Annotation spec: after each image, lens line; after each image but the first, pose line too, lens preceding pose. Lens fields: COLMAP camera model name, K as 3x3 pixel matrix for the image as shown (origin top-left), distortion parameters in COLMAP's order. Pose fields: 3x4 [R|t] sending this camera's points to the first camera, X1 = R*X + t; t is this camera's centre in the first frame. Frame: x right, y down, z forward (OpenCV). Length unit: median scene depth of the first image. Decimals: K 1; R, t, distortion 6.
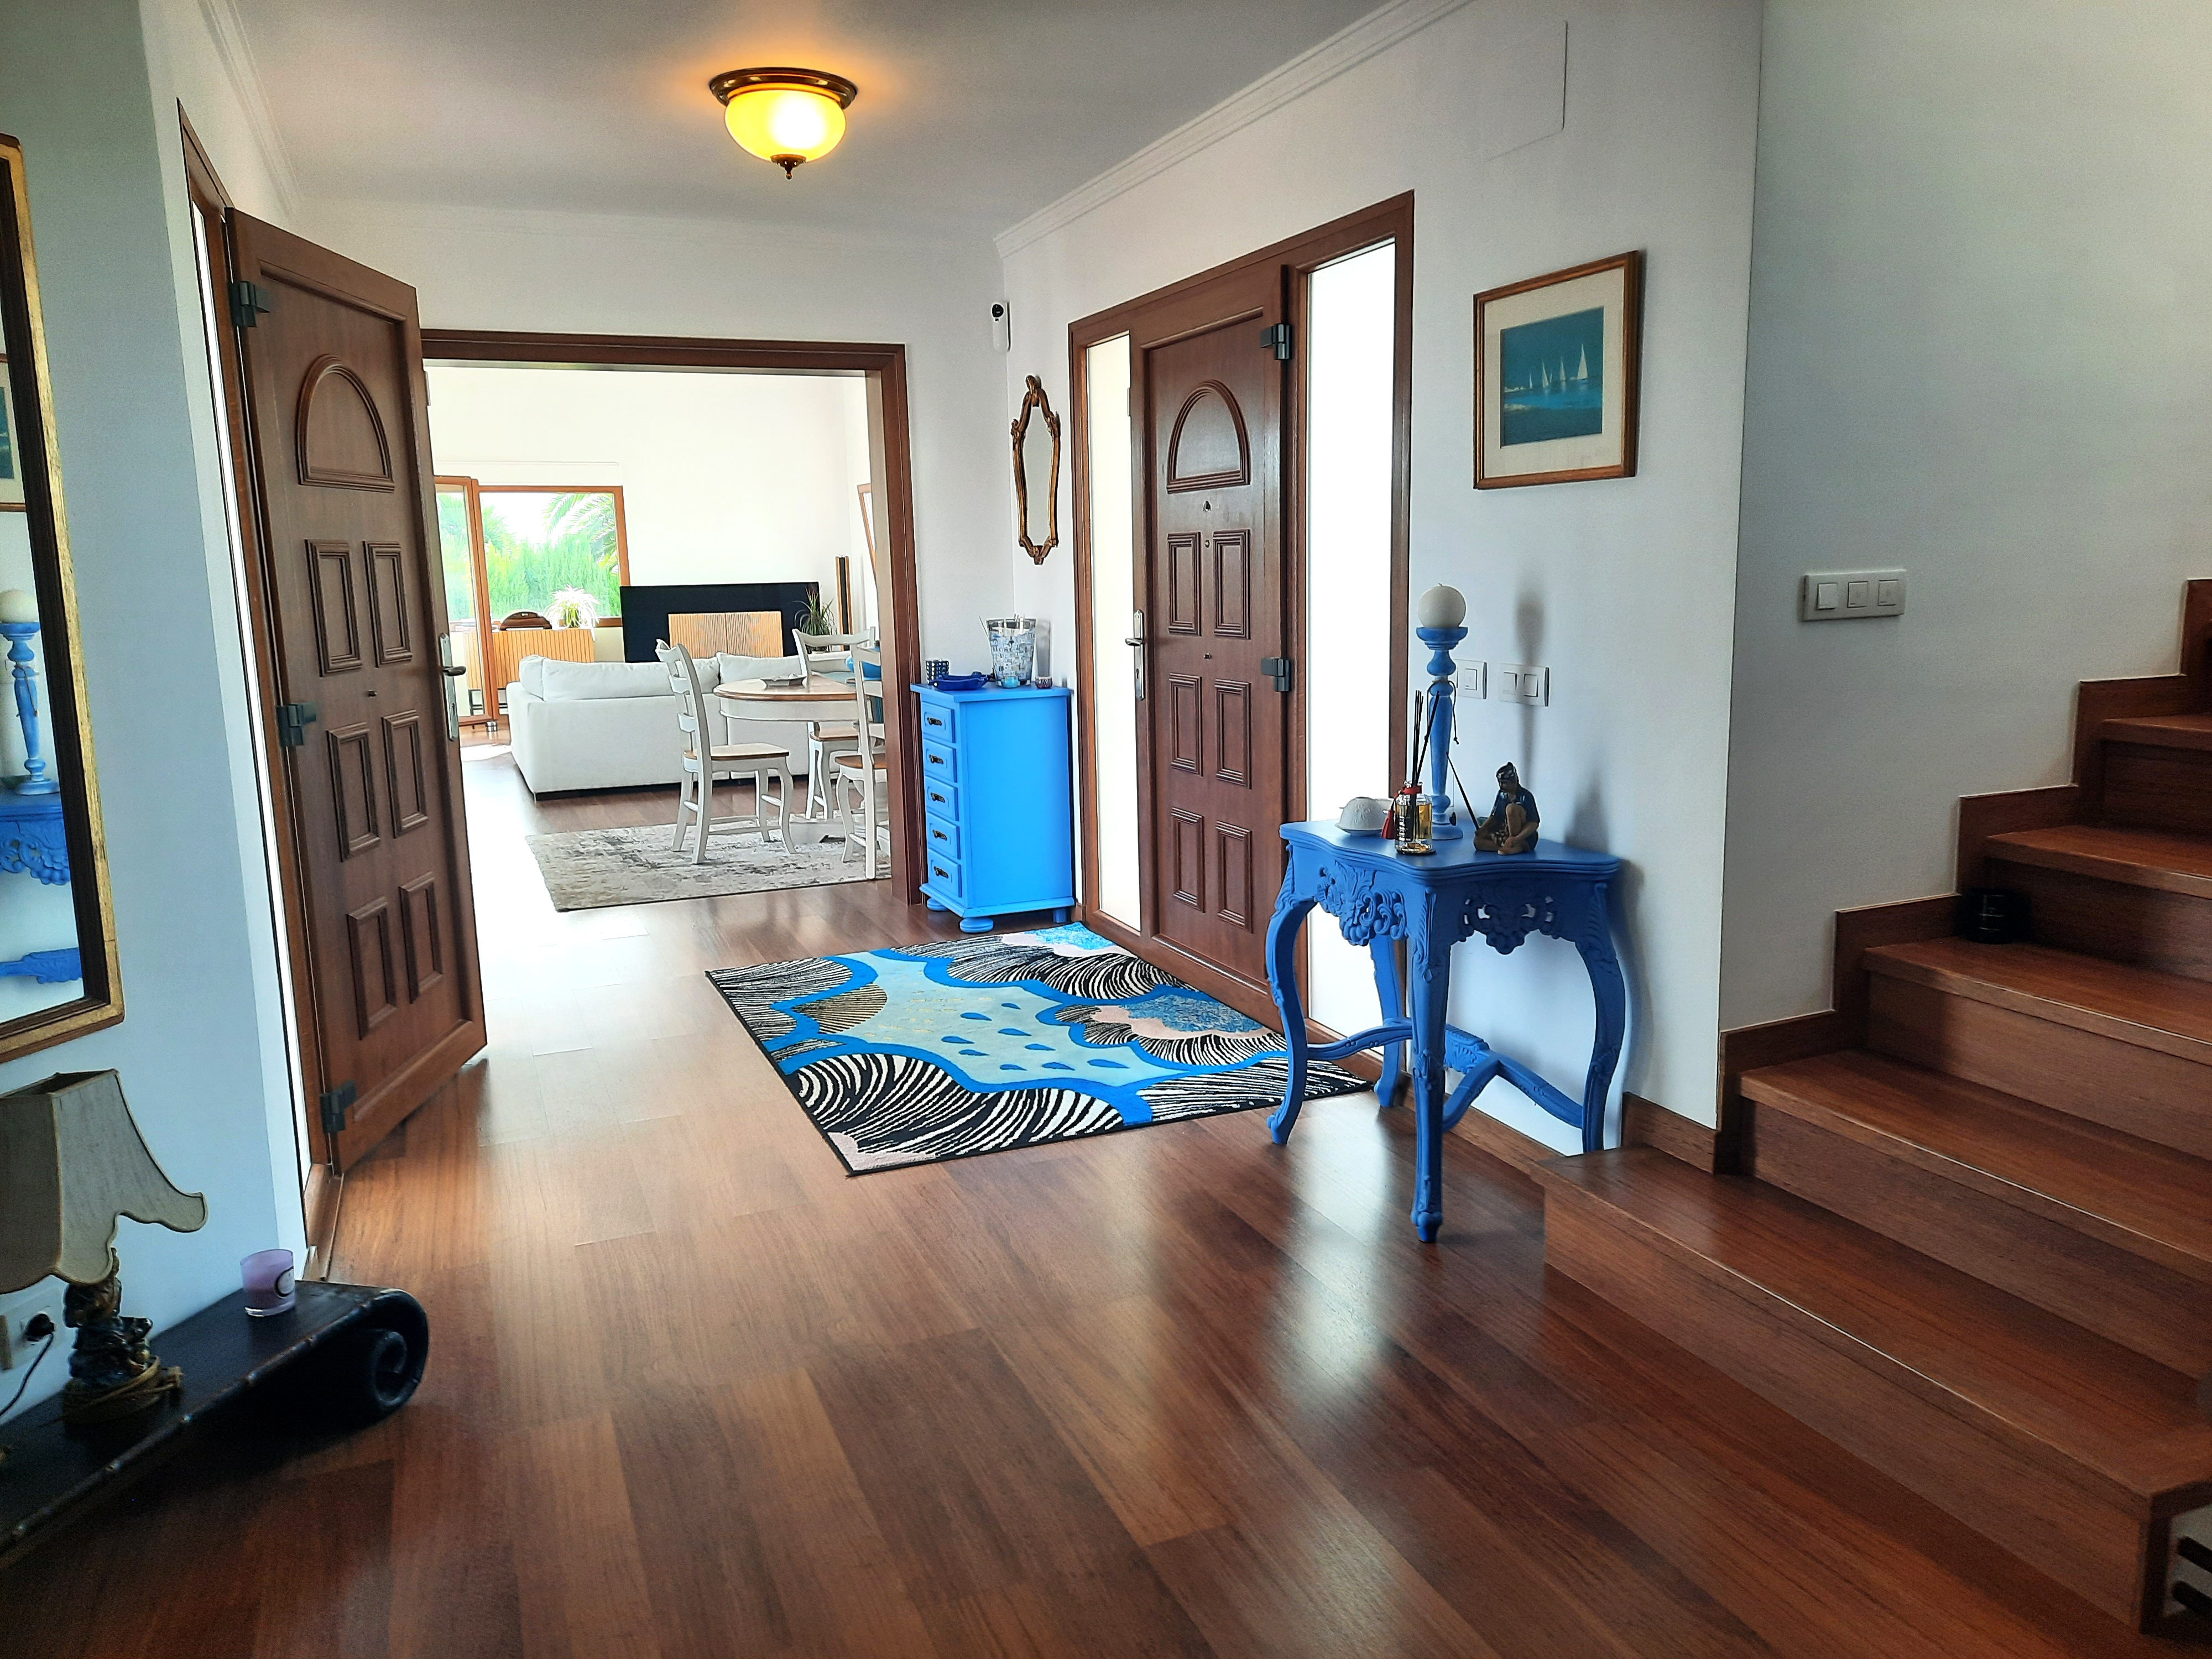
lens RADIAL K [[1606.7, 0, 1103.3], [0, 1606.7, 828.9], [0, 0, 1]] dist [0.009392, 0.002326]
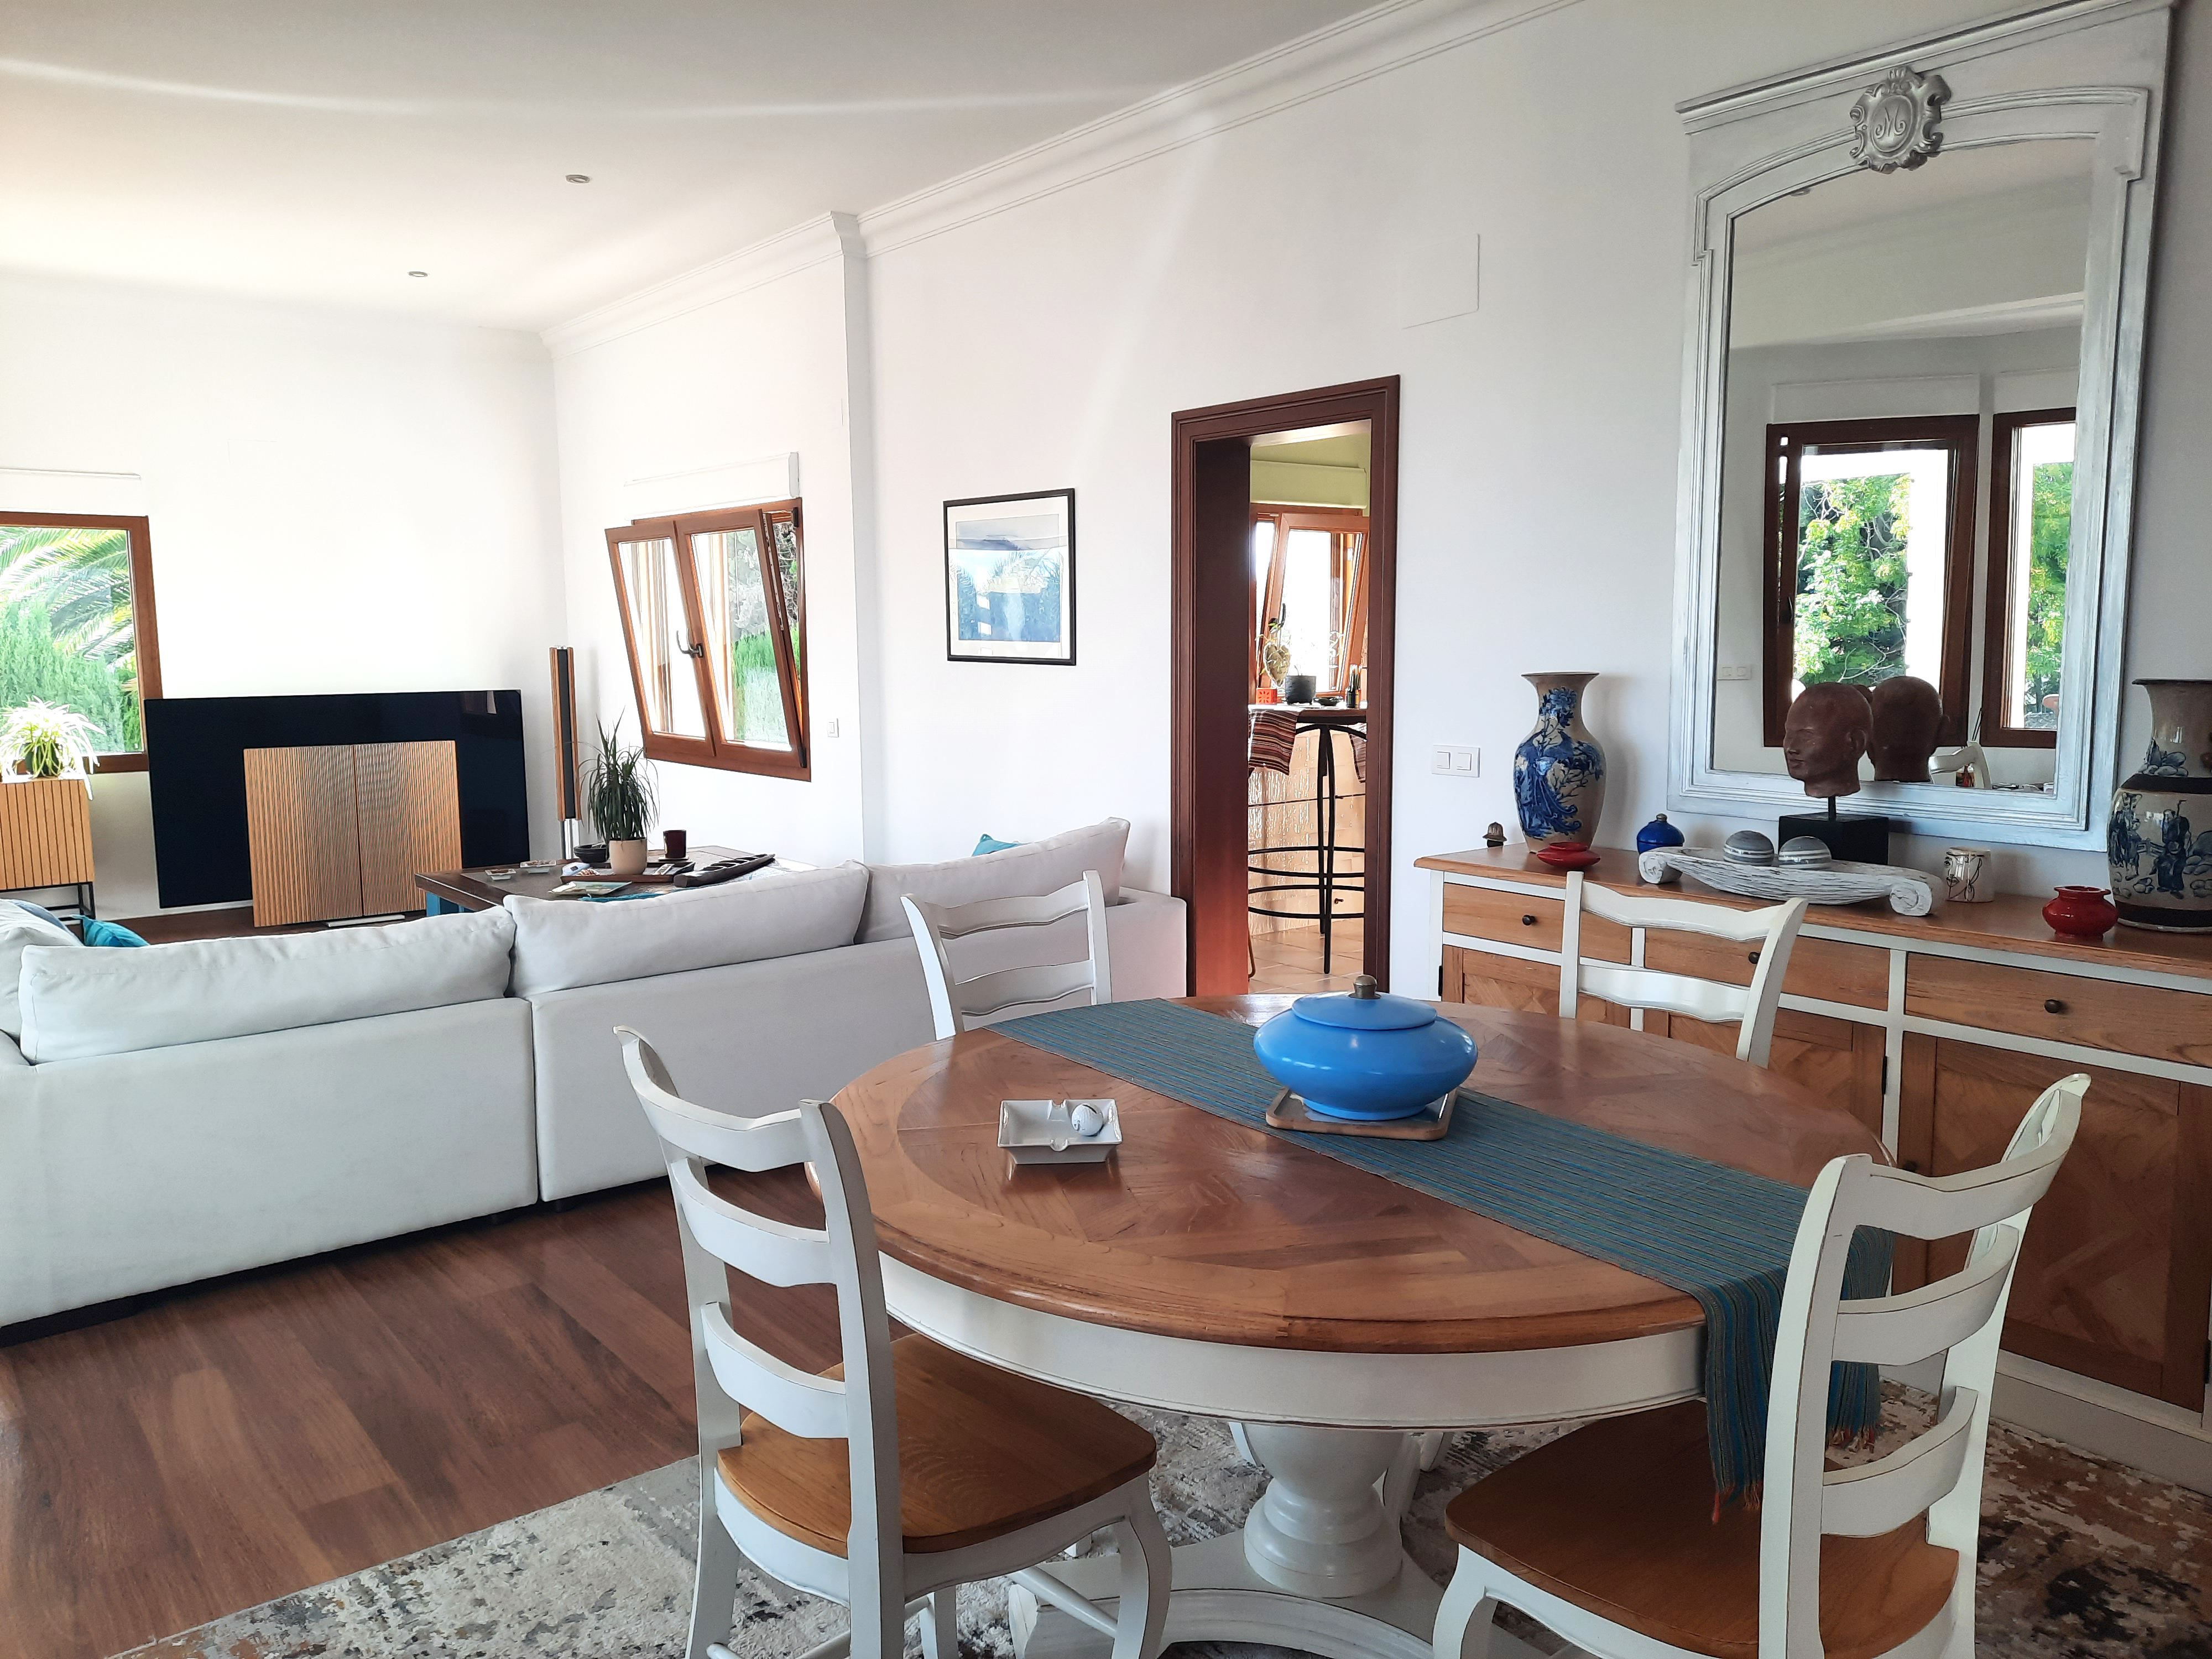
lens RADIAL K [[1606.7, 0, 1111.7], [0, 1606.7, 826.2], [0, 0, 1]] dist [0.009392, 0.002326]
pose [[0.957705, -0.020138, 0.287045, -0.142588], [0.035074, 0.998280, -0.046987, -0.069662], [-0.285605, 0.055068, 0.956764, 0.382268]]
